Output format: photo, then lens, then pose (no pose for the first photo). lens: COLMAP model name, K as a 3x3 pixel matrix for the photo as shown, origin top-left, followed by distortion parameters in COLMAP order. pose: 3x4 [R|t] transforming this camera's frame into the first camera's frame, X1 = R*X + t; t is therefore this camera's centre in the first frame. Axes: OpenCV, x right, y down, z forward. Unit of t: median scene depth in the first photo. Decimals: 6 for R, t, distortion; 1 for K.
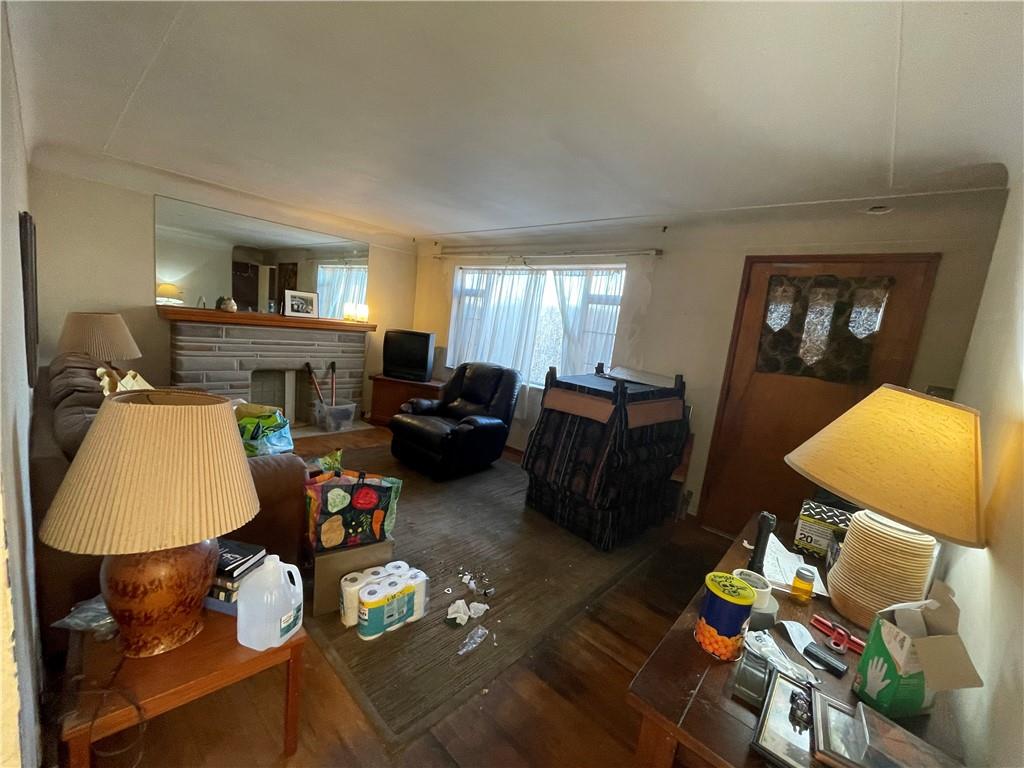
lens RADIAL K [[410.2, 0, 512.0], [0, 410.2, 384.0], [0, 0, 1]] dist [0.000117, 0.000099]
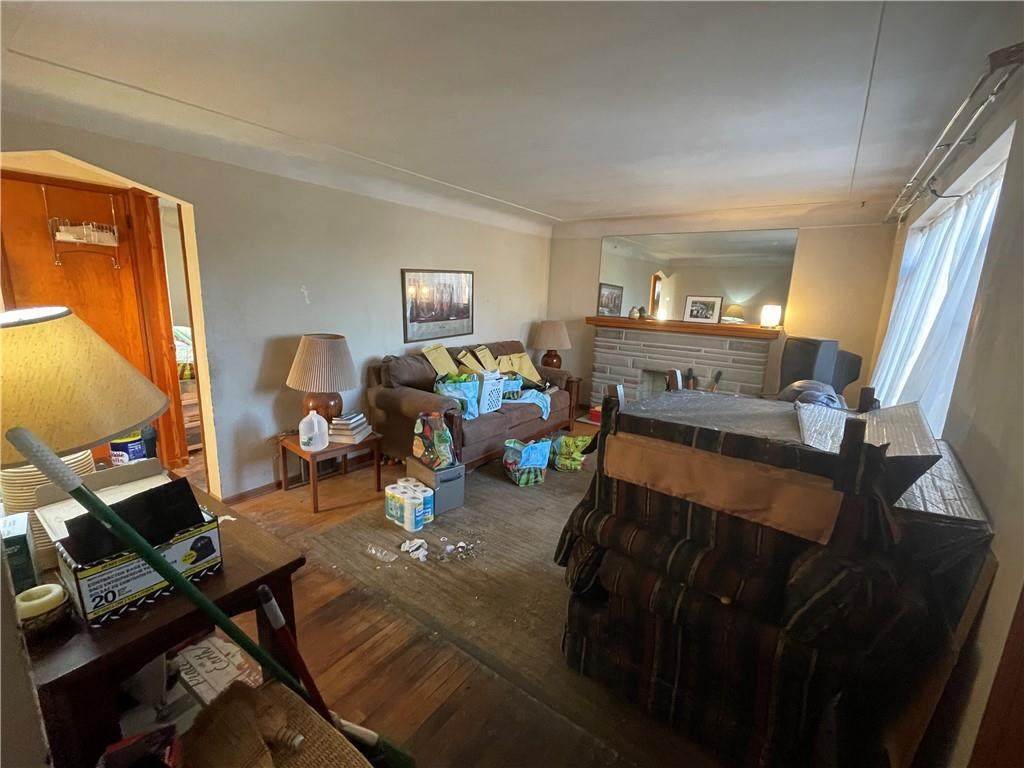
lens RADIAL K [[437.6, 0, 512.0], [0, 437.6, 384.0], [0, 0, 1]] dist [0.001289, 0.000383]
pose [[0.125903, 0.094196, -0.987560, 0.552964], [-0.174435, 0.982074, 0.071434, -0.018369], [0.976586, 0.163271, 0.140077, 0.514086]]
